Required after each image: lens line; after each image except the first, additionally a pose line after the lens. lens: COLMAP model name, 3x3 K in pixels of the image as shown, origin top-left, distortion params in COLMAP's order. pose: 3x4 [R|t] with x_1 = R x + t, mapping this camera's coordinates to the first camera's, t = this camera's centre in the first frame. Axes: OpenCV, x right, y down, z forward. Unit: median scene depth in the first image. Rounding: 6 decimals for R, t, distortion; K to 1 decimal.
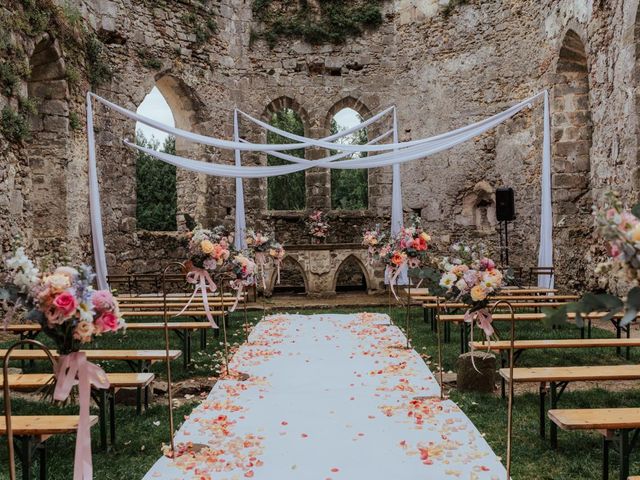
lens RADIAL K [[674.2, 0, 321.5], [0, 674.2, 241.4], [0, 0, 1]] dist [0.015946, 0.000000]
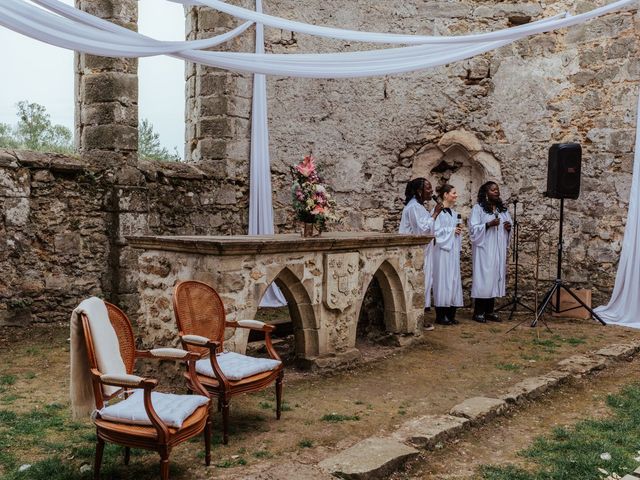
lens RADIAL K [[674.2, 0, 318.4], [0, 674.2, 238.5], [0, 0, 1]] dist [0.015946, 0.000000]
pose [[0.691785, -0.001608, 0.722102, -0.245922], [-0.021363, 0.999514, 0.022692, -0.003155], [-0.721787, -0.031124, 0.691415, 0.583332]]
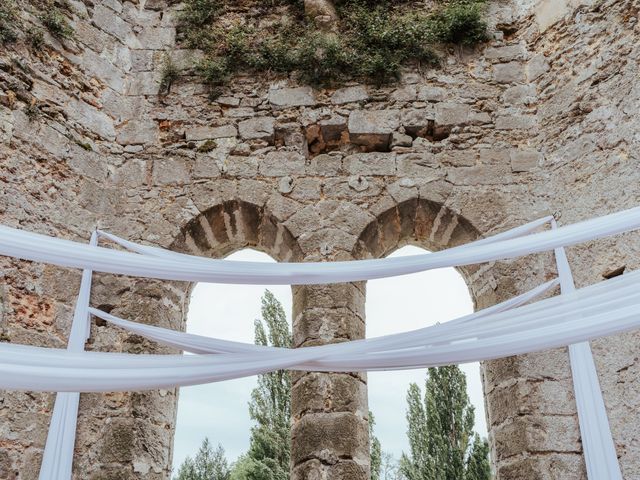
lens RADIAL K [[674.2, 0, 323.6], [0, 674.2, 235.9], [0, 0, 1]] dist [0.015946, 0.000000]
pose [[0.998643, -0.014212, -0.050094, 0.009165], [-0.010445, 0.887803, -0.460106, -0.032785], [0.051012, 0.460005, 0.886450, 0.691129]]
